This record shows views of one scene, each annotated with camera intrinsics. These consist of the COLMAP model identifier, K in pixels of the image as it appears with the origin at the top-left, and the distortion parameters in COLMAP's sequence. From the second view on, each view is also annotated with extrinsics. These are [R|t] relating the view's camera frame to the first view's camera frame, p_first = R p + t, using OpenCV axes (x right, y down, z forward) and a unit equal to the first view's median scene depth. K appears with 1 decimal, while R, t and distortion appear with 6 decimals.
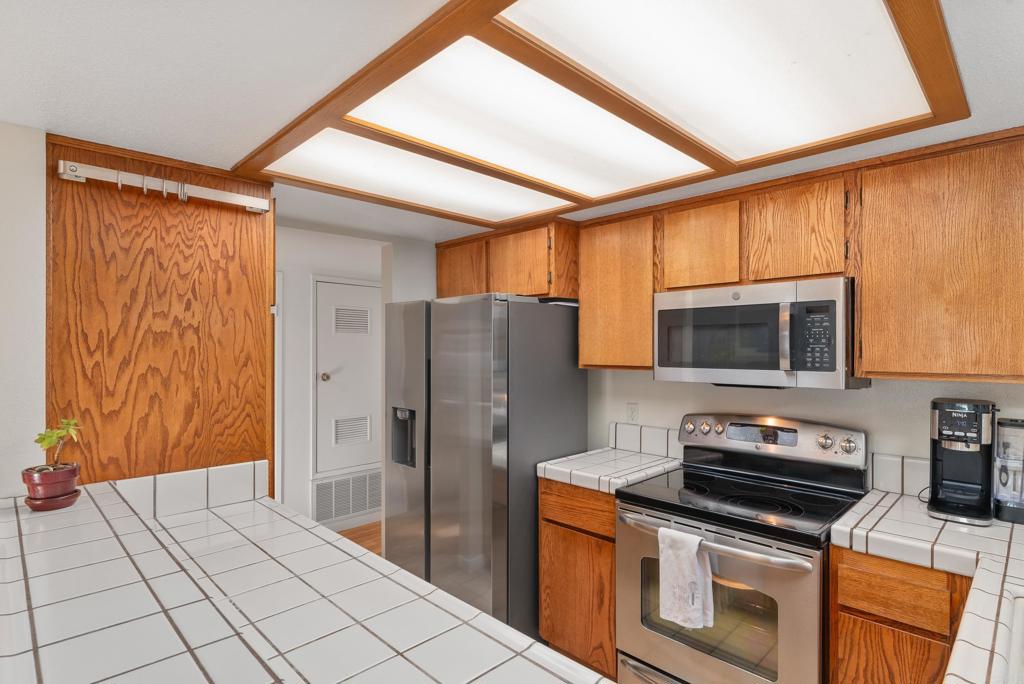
lens RADIAL K [[519.4, 0, 513.0], [0, 519.4, 351.3], [0, 0, 1]] dist [0.001070, -0.000065]
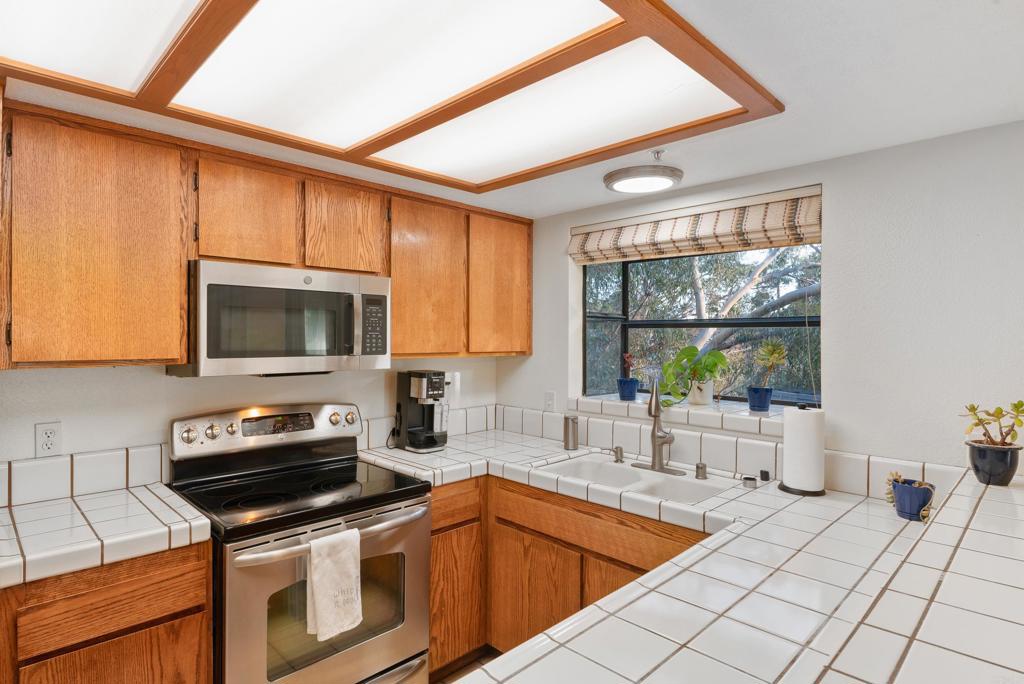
lens RADIAL K [[549.9, 0, 512.0], [0, 549.9, 342.0], [0, 0, 1]] dist [0.002330, -0.000294]
pose [[-0.003053, -0.006875, 0.999972, -0.630851], [0.000914, 0.999976, 0.006878, 0.001171], [-0.999995, 0.000935, -0.003047, 0.669274]]
